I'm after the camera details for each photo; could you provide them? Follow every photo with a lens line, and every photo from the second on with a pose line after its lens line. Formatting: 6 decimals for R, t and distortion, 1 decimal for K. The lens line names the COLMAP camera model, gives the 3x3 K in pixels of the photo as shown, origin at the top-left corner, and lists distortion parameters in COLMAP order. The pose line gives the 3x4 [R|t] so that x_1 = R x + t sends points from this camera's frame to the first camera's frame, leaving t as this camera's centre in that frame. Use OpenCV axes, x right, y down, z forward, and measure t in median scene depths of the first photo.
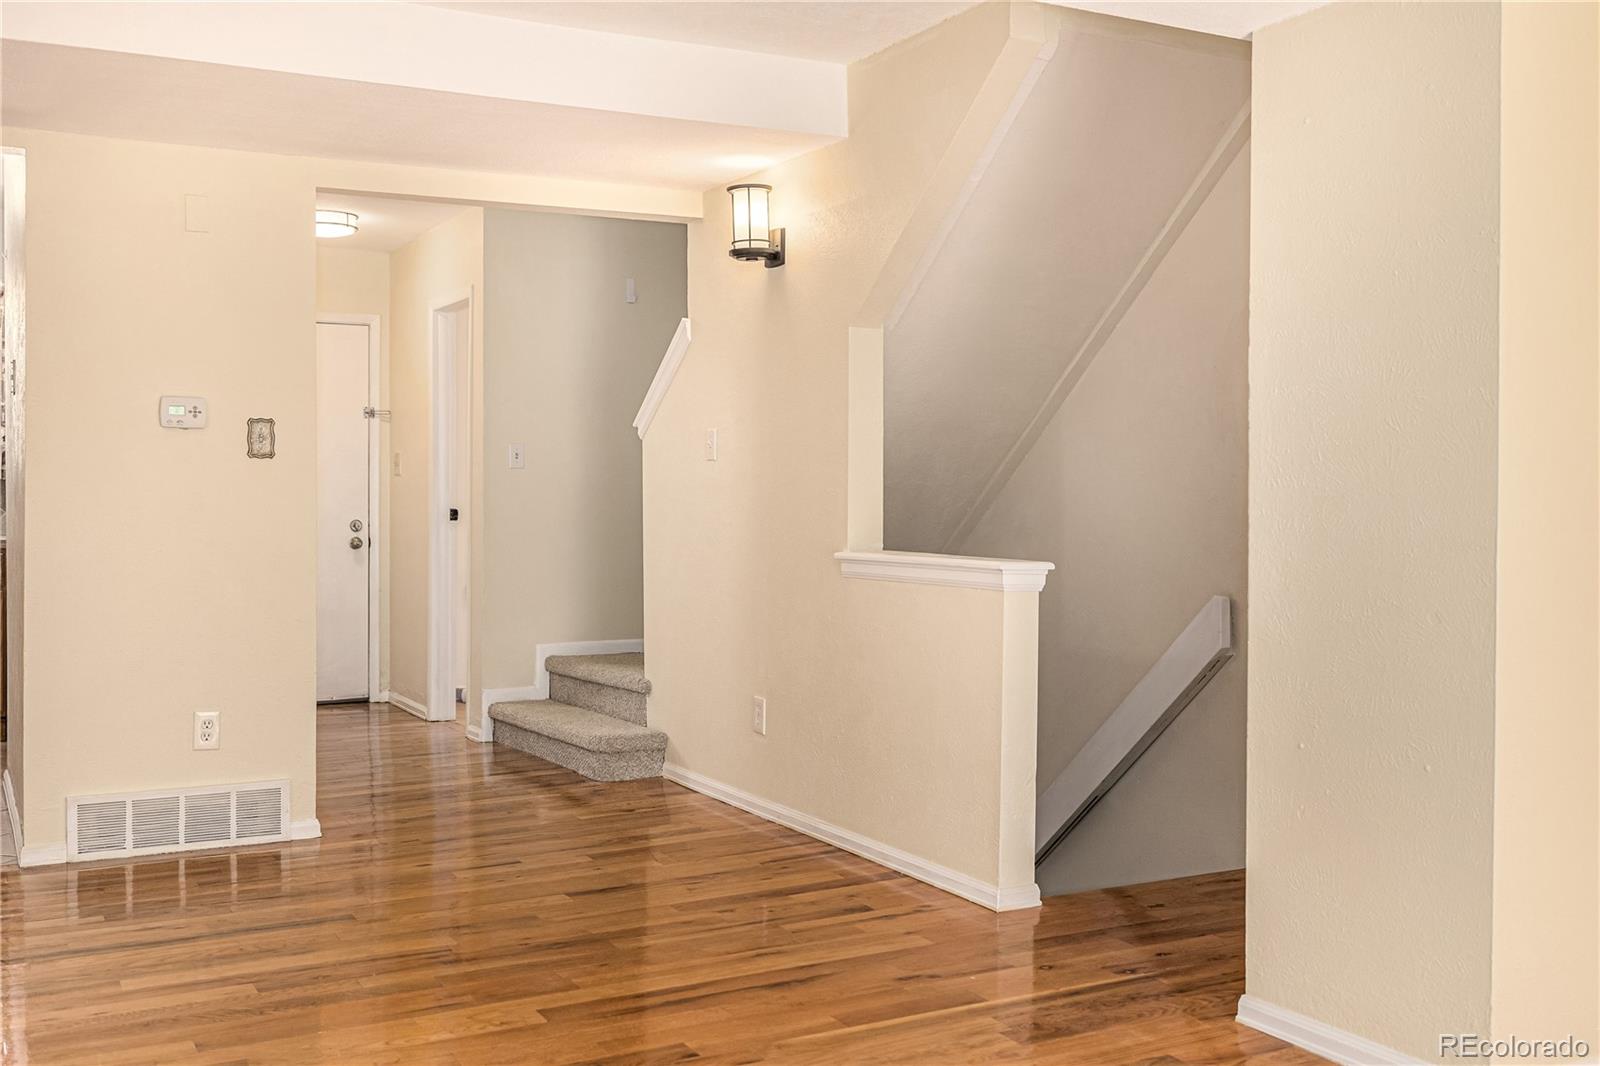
lens RADIAL K [[1552.1, 0, 801.6], [0, 1552.1, 529.2], [0, 0, 1]] dist [-0.010265, 0.000000]
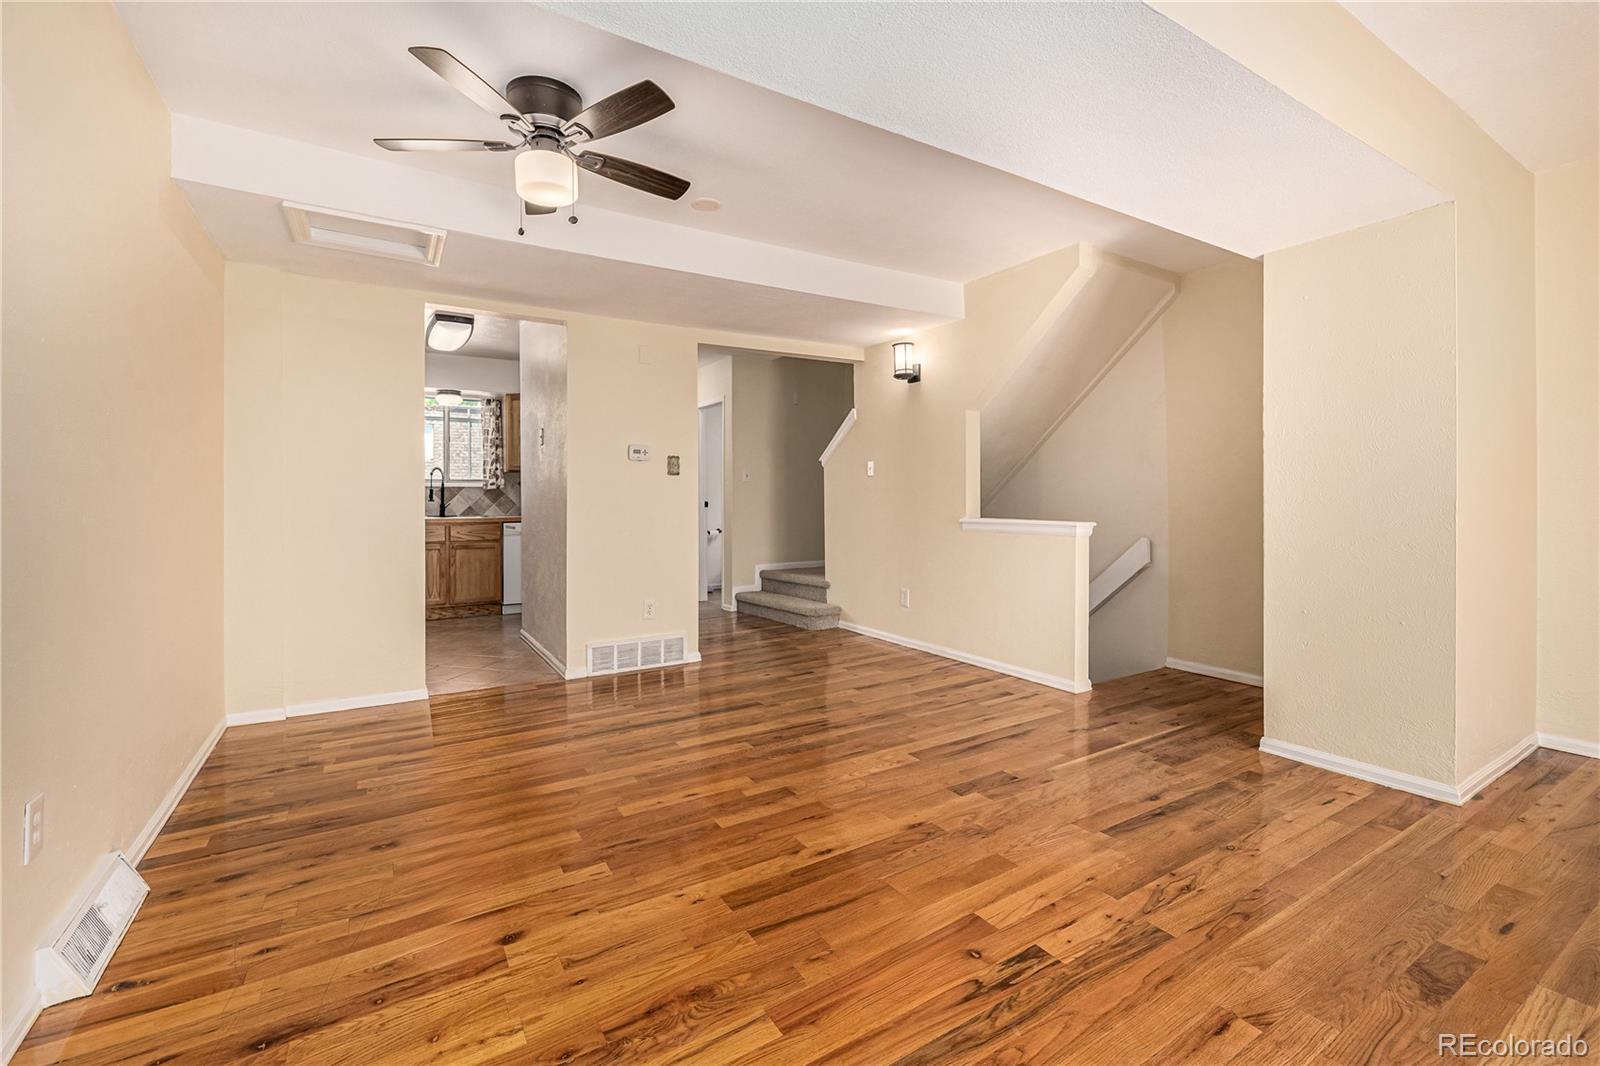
lens RADIAL K [[679.9, 0, 781.3], [0, 679.9, 502.5], [0, 0, 1]] dist [-0.000681, 0.000559]
pose [[0.998903, -0.007591, 0.046218, -0.245234], [0.008277, 0.999858, -0.014671, 0.004289], [-0.046100, 0.015037, 0.998824, 0.099374]]
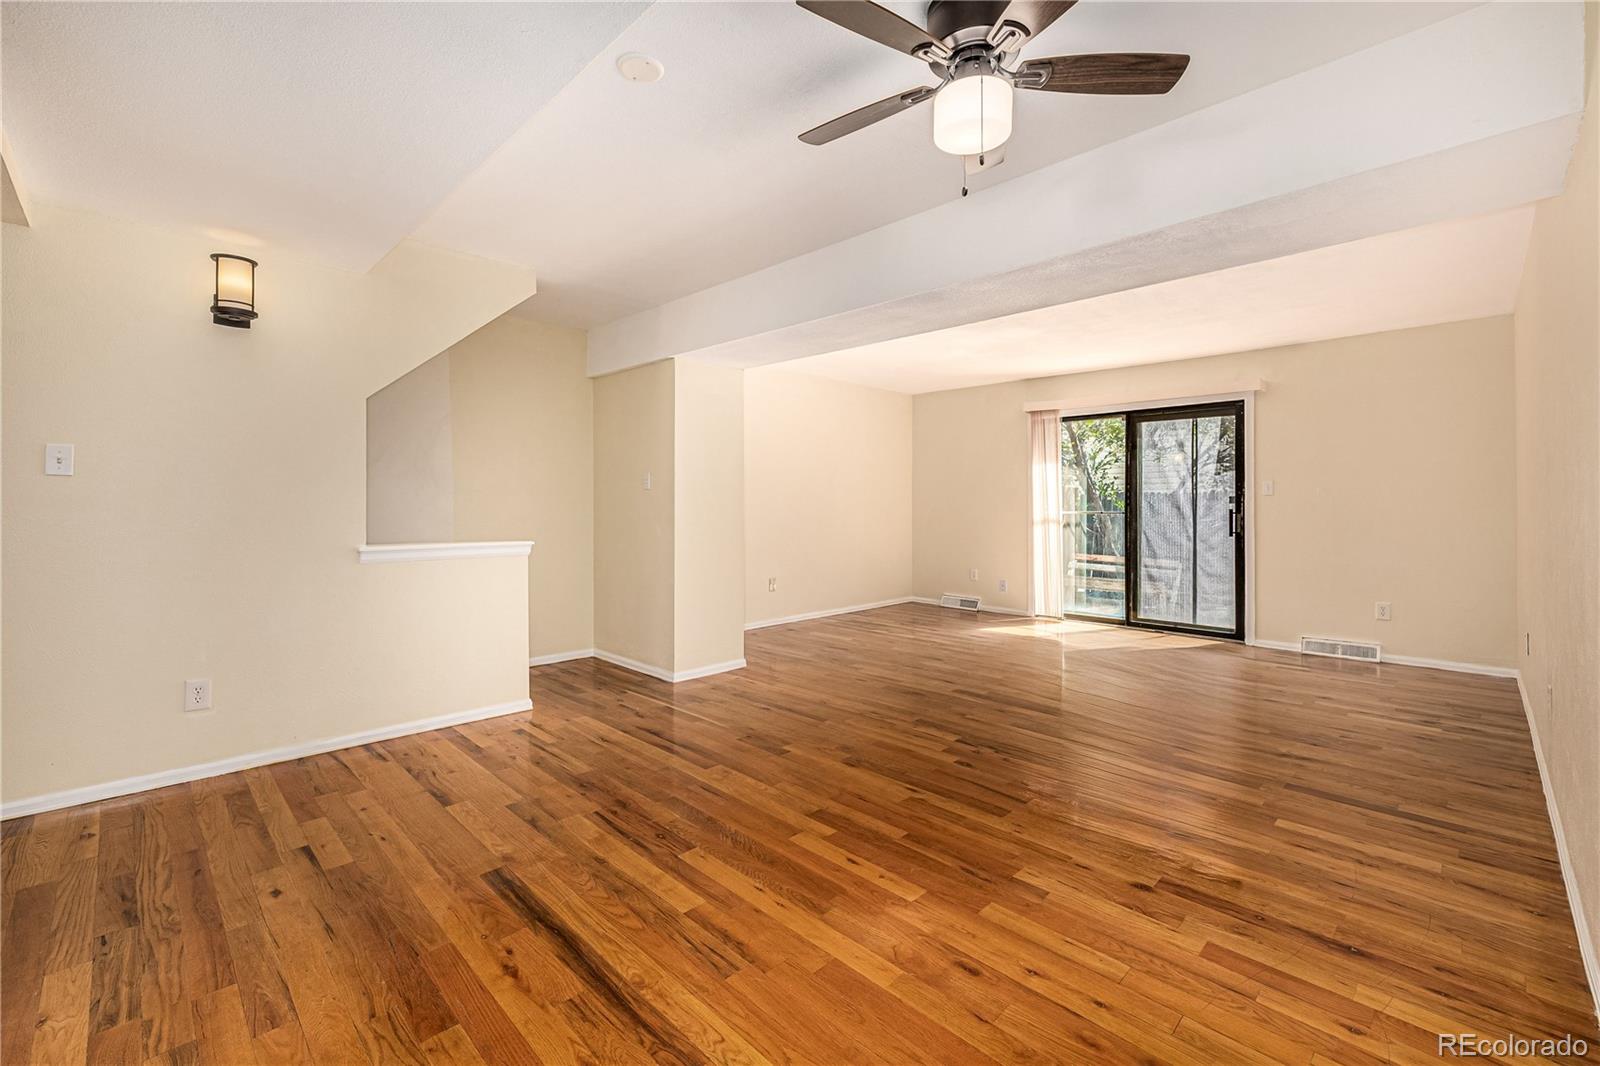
lens RADIAL K [[679.9, 0, 789.6], [0, 679.9, 521.7], [0, 0, 1]] dist [-0.000681, 0.000559]
pose [[-0.281255, -0.025627, 0.959291, -0.695067], [0.016951, 0.999355, 0.031667, -0.023186], [-0.959483, 0.025167, -0.280639, 0.762116]]
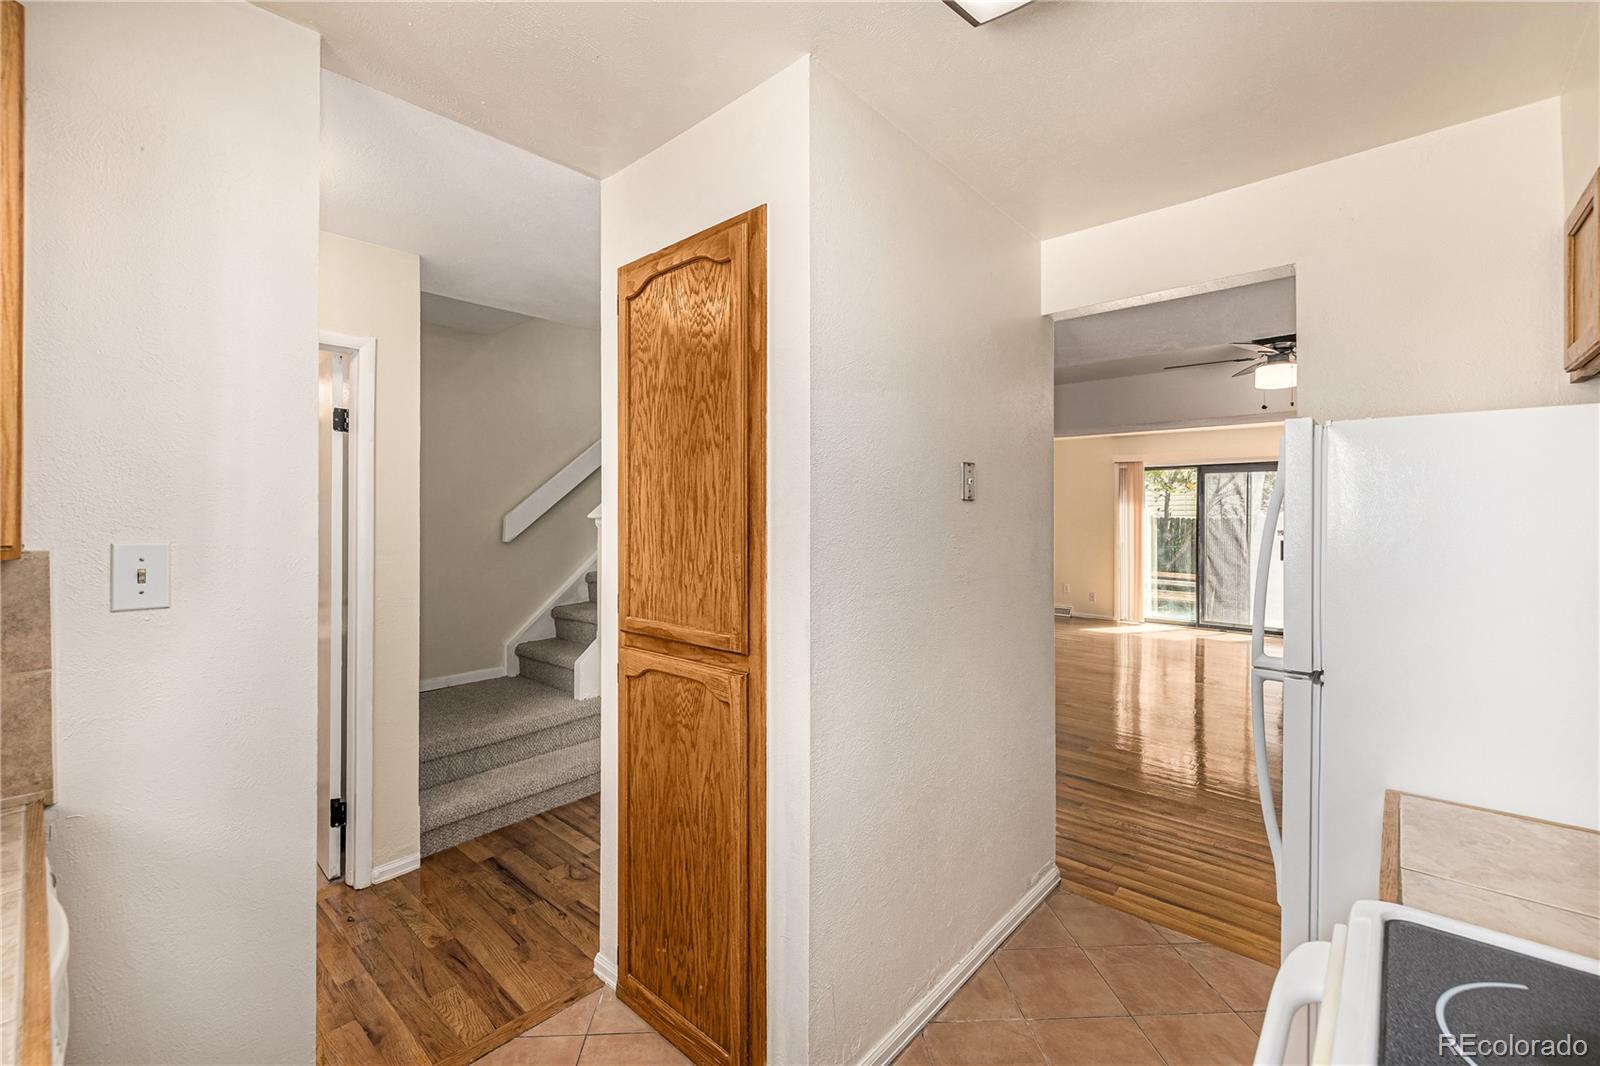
lens RADIAL K [[679.9, 0, 794.3], [0, 679.9, 520.3], [0, 0, 1]] dist [-0.000681, 0.000559]
pose [[-0.347863, -0.011543, 0.937474, -0.876772], [0.009780, 0.999825, 0.015940, -0.076273], [-0.937494, 0.014714, -0.347689, 1.305299]]
